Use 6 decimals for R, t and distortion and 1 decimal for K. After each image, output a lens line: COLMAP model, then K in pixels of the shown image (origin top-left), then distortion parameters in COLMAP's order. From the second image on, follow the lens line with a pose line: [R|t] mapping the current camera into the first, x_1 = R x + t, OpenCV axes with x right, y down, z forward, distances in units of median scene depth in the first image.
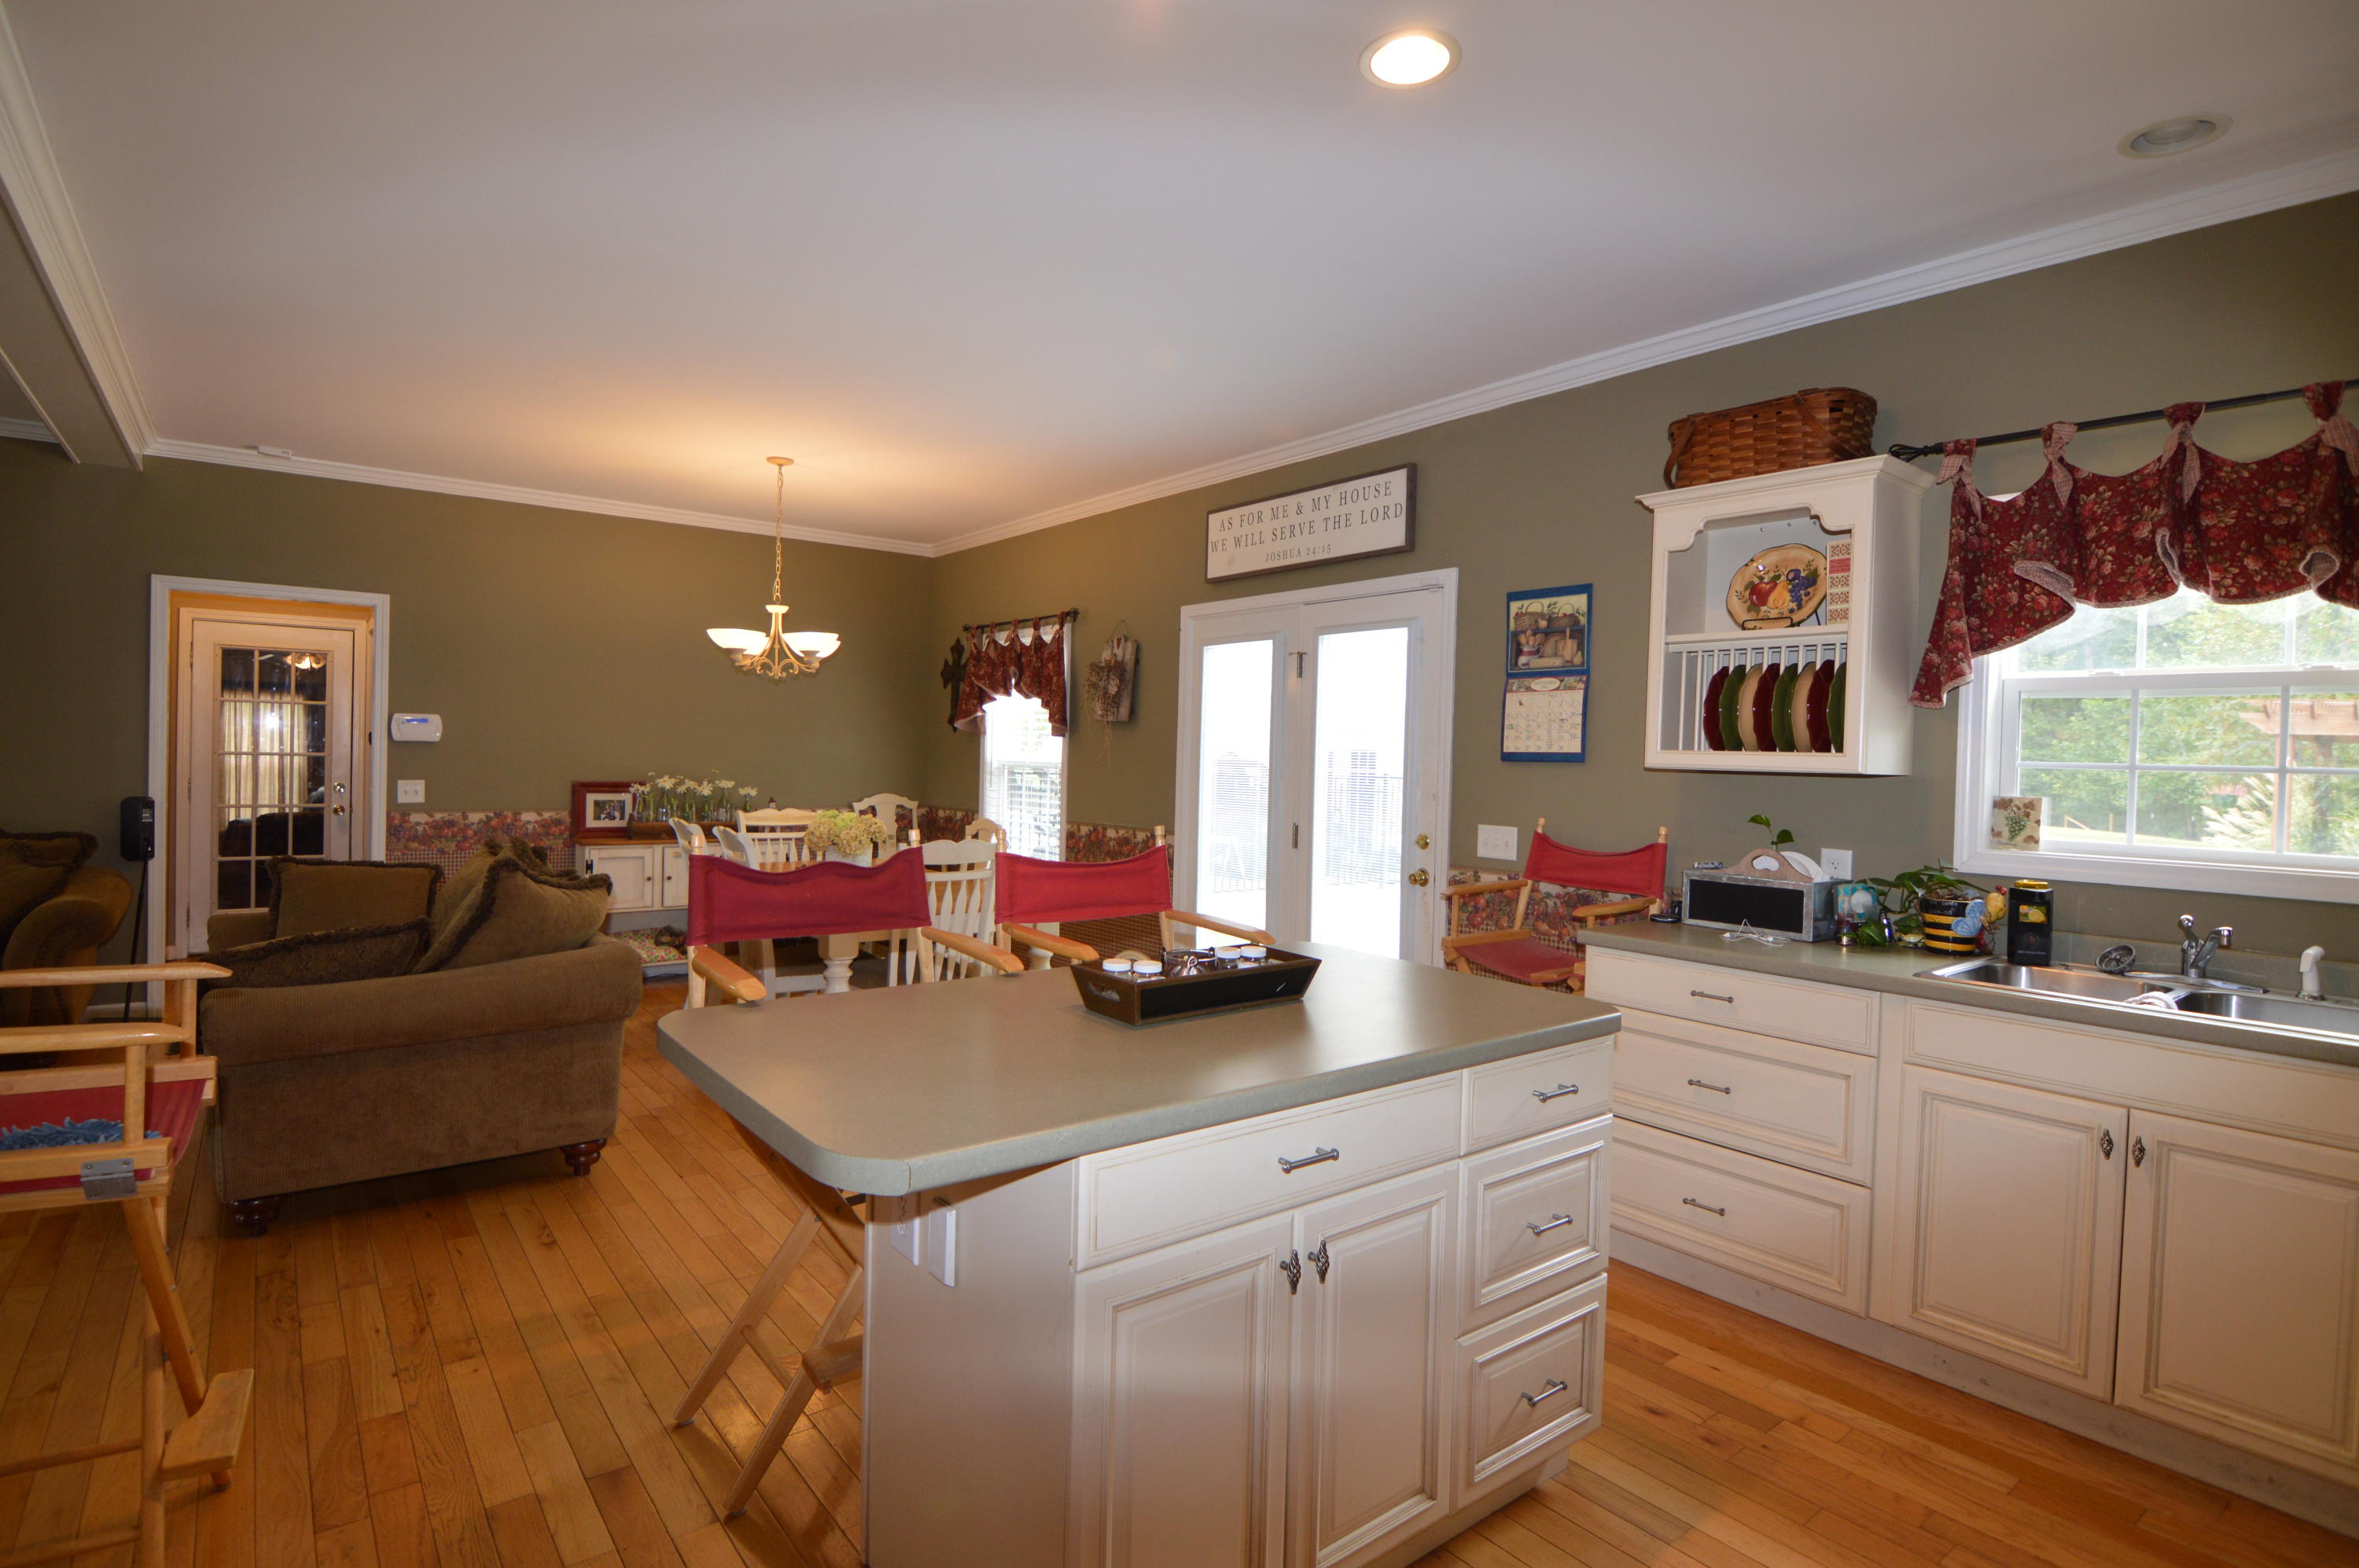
lens RADIAL K [[1164.5, 0, 1179.5], [0, 1164.5, 784.0], [0, 0, 1]] dist [-0.002629, -0.014924]
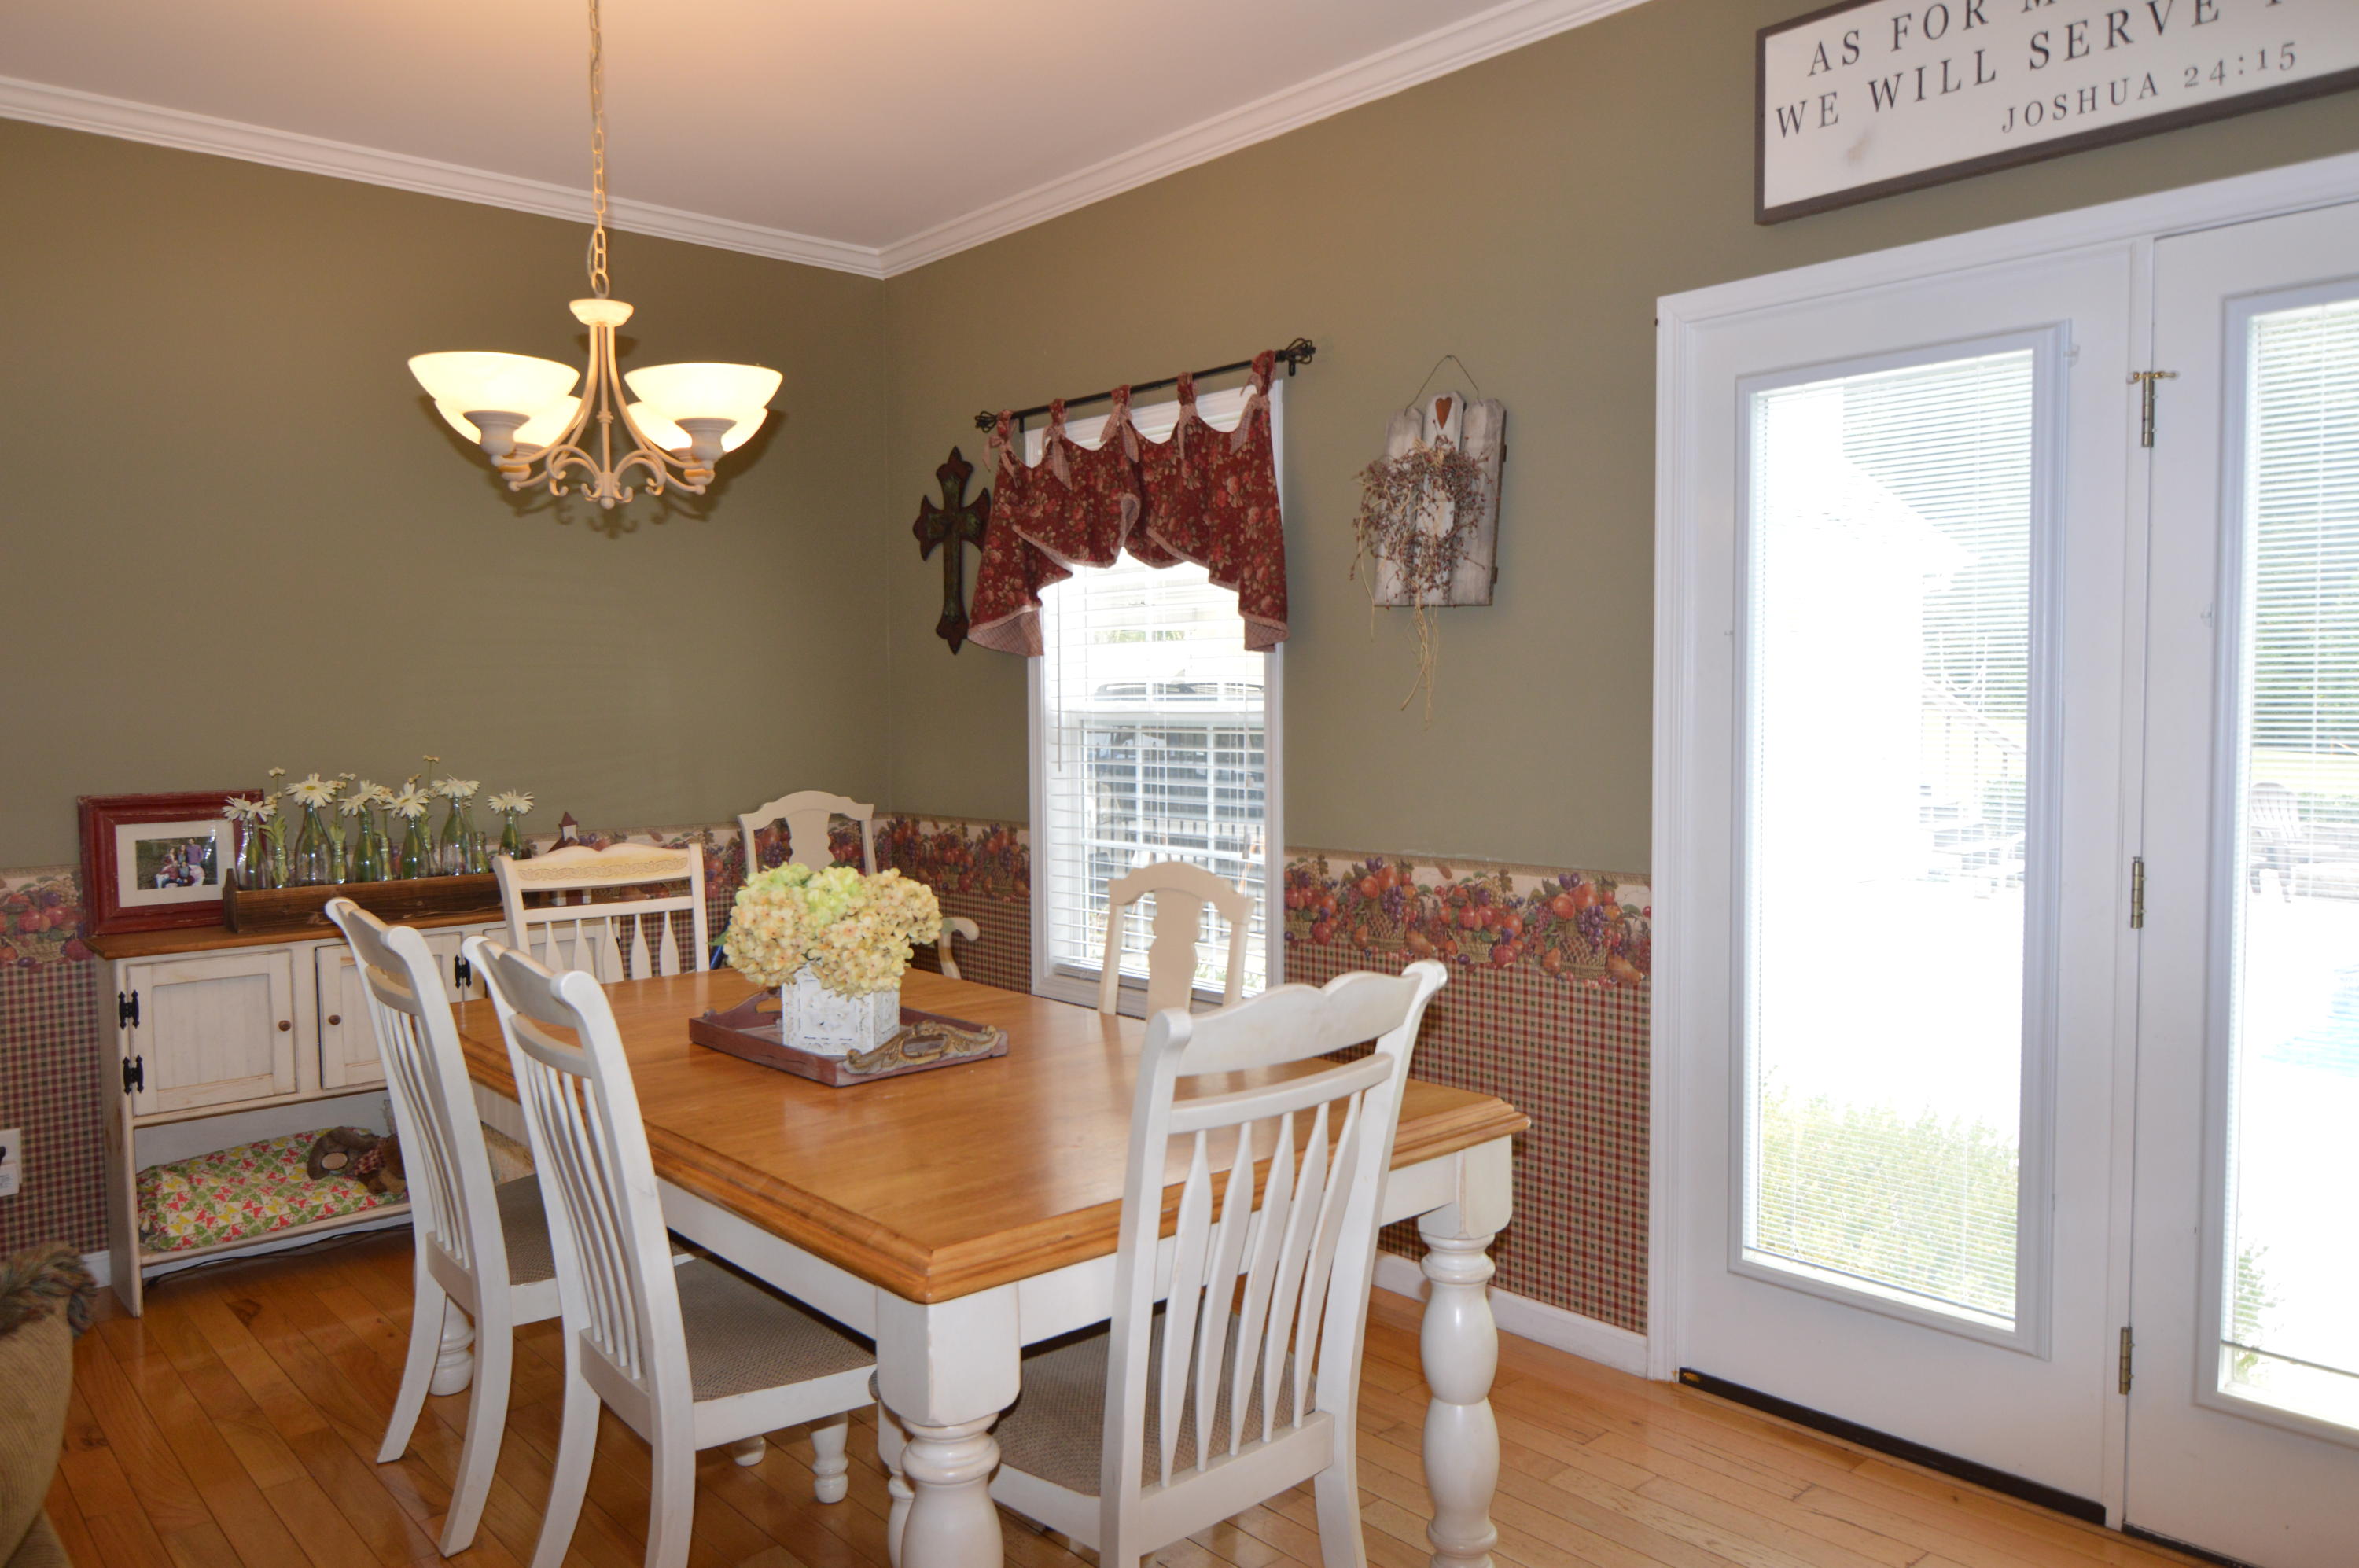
lens RADIAL K [[1594.4, 0, 1170.8], [0, 1594.4, 794.0], [0, 0, 1]] dist [0.000607, -0.000657]
pose [[0.996732, -0.039283, 0.070590, -0.176507], [0.036505, 0.998523, 0.040234, -0.012560], [-0.072066, -0.037526, 0.996694, 0.410608]]
